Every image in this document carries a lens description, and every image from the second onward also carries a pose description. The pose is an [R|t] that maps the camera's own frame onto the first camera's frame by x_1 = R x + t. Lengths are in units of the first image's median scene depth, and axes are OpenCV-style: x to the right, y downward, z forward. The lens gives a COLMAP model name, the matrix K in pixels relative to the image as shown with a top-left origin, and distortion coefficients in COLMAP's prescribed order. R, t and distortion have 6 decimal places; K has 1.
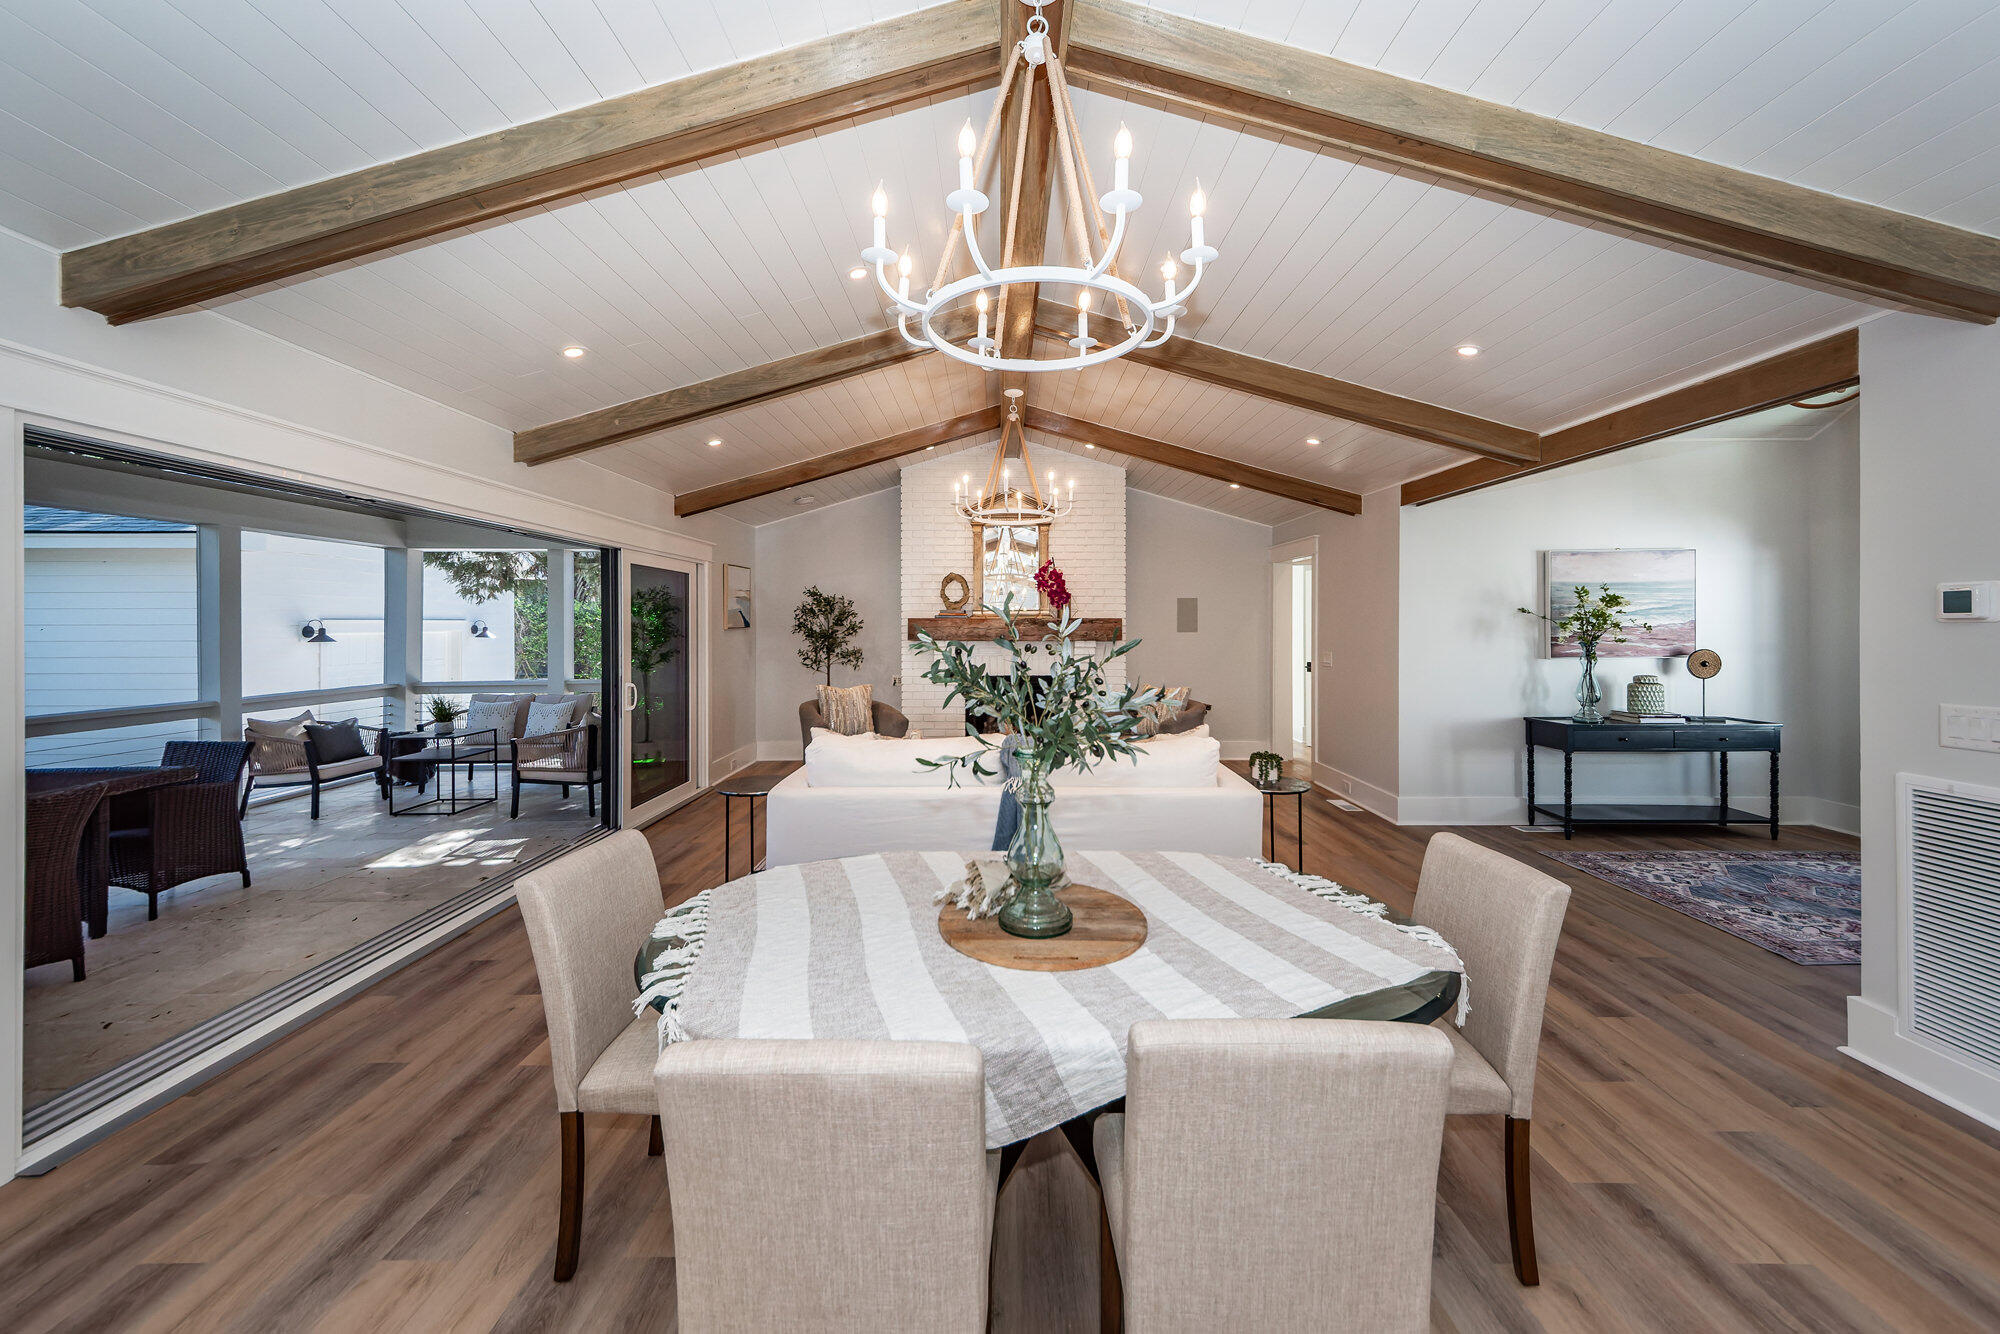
lens RADIAL K [[734.1, 0, 992.2], [0, 734.1, 630.1], [0, 0, 1]] dist [0.001334, -0.000008]
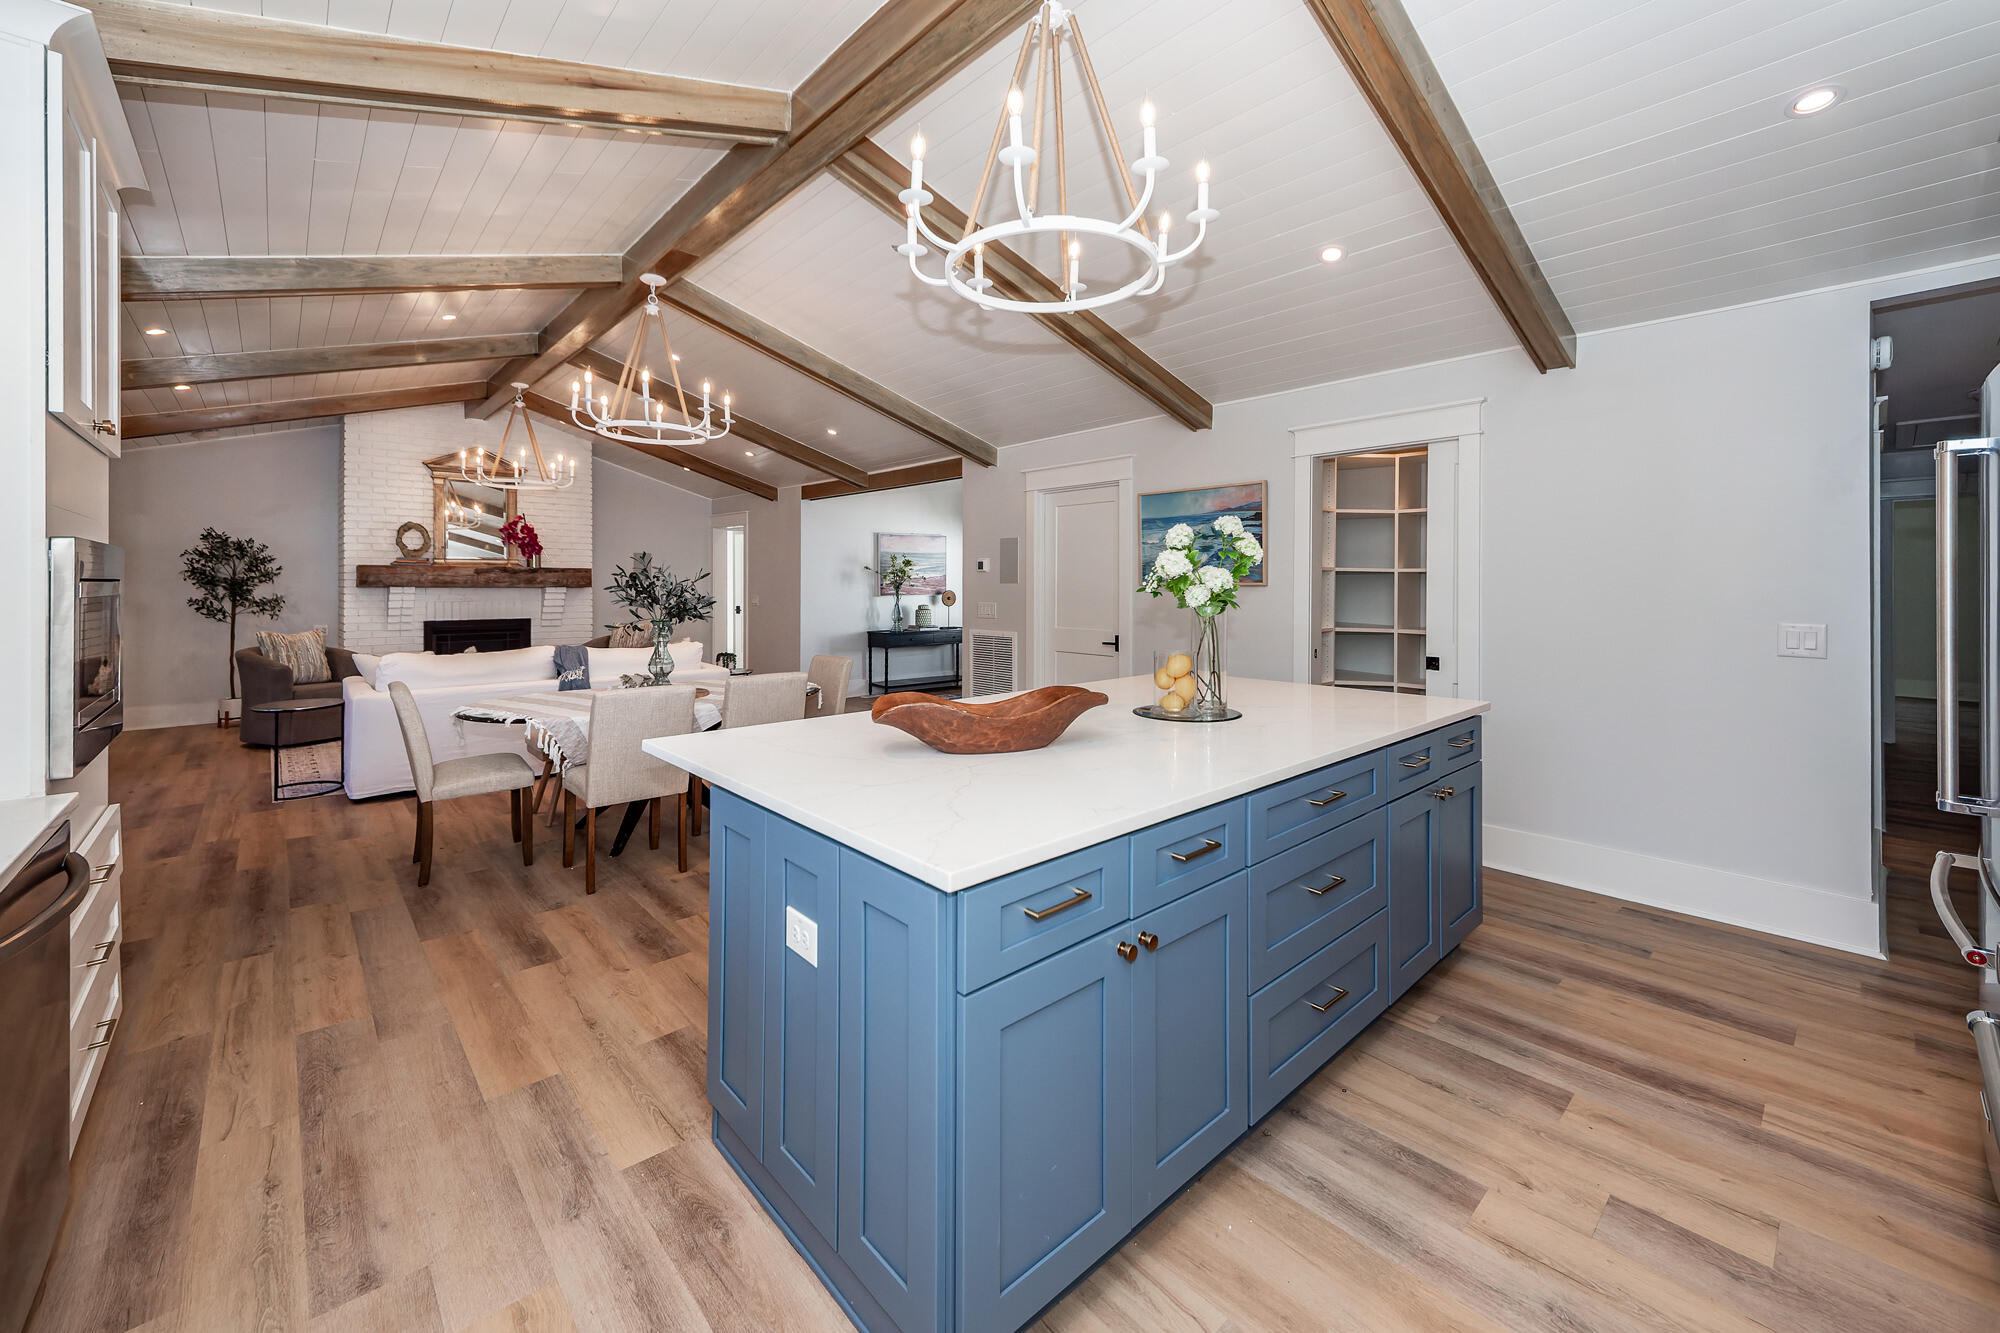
lens RADIAL K [[757.7, 0, 998.0], [0, 757.7, 587.6], [0, 0, 1]] dist [0.000591, -0.000016]
pose [[0.723385, -0.000266, 0.690445, -0.255499], [-0.002989, 0.999989, 0.003516, 0.011742], [-0.690439, -0.004607, 0.723376, -0.459480]]
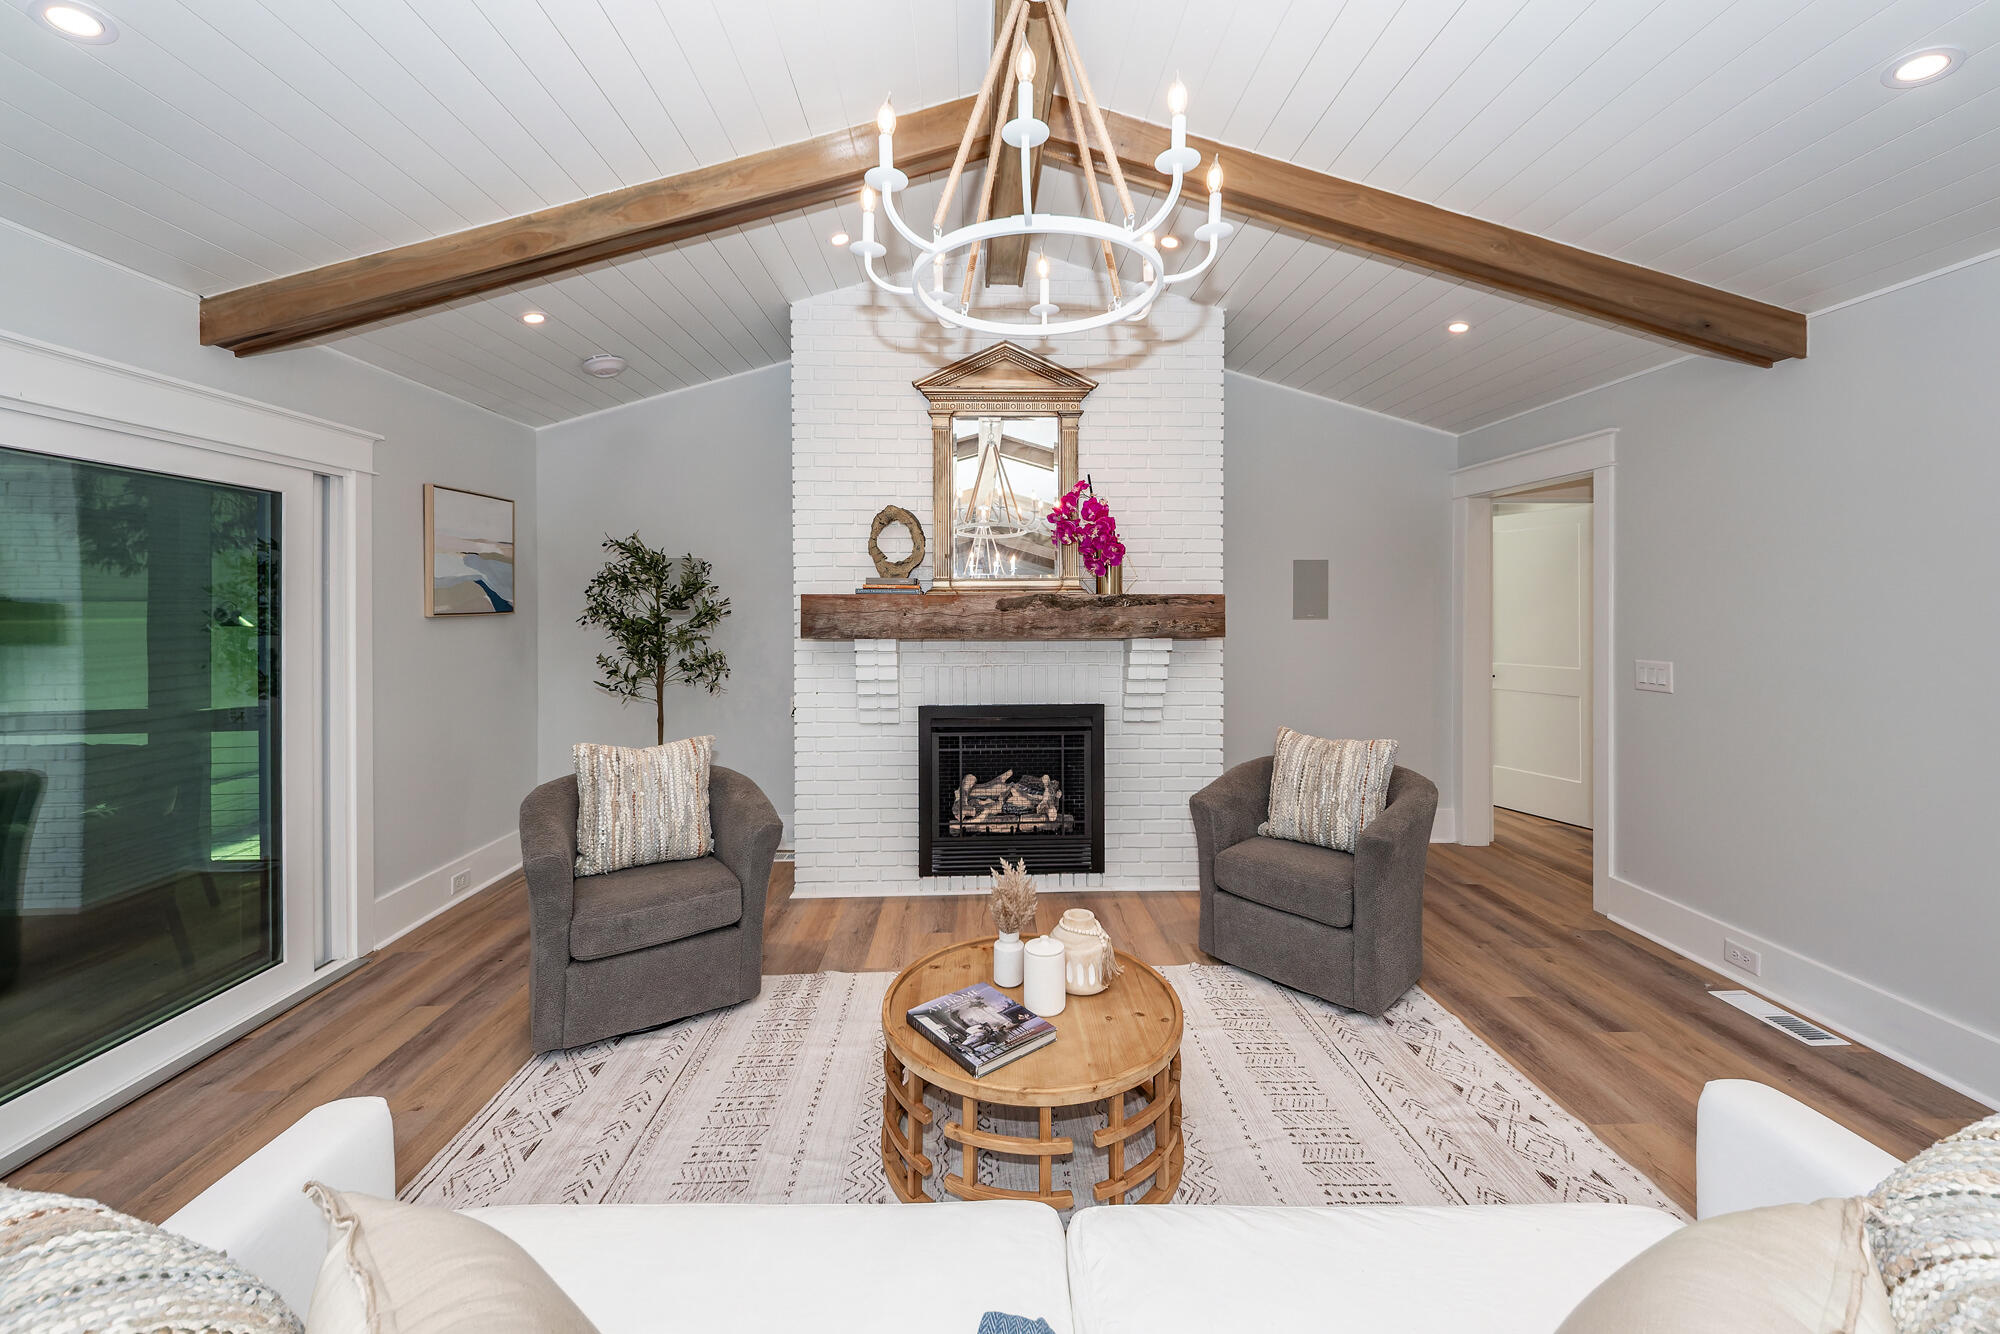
lens RADIAL K [[734.1, 0, 992.2], [0, 734.1, 630.1], [0, 0, 1]] dist [0.001334, -0.000008]
pose [[0.999562, -0.002002, 0.029543, 0.000096], [0.001229, 0.999658, 0.026141, -0.006151], [-0.029585, -0.026093, 0.999222, 0.641048]]
